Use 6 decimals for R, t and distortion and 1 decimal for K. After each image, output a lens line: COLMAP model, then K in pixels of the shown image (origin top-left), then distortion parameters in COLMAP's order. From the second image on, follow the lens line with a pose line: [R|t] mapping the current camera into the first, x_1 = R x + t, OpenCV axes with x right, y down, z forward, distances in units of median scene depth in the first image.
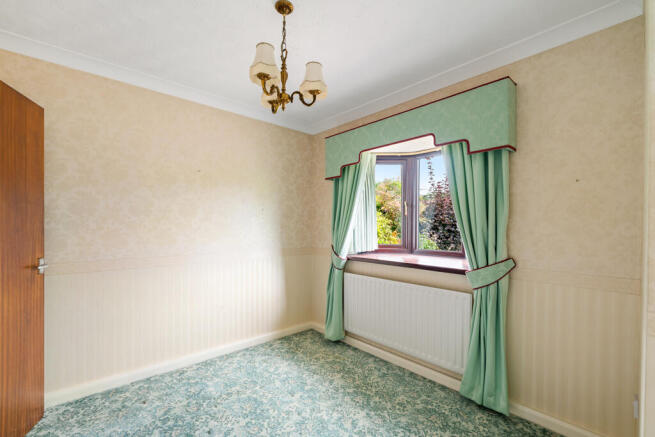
lens RADIAL K [[282.9, 0, 333.6], [0, 282.9, 228.2], [0, 0, 1]] dist [-0.015912, -0.000480]
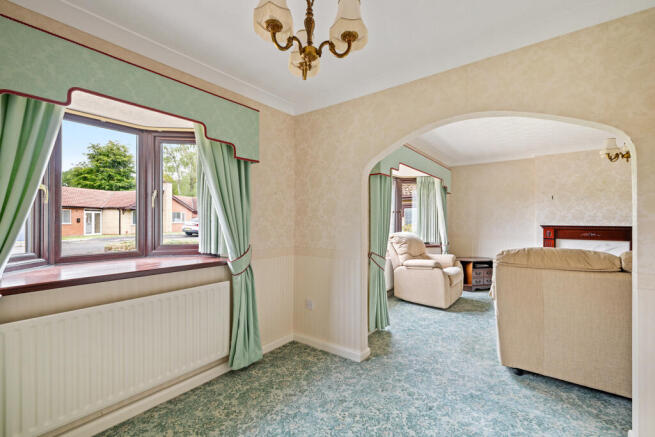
lens RADIAL K [[282.9, 0, 324.7], [0, 282.9, 216.8], [0, 0, 1]] dist [-0.015912, -0.000480]
pose [[-0.162287, 0.002603, 0.986740, -0.688346], [0.008370, 0.999964, -0.001262, -0.017852], [-0.986708, 0.008055, -0.162303, 0.791914]]
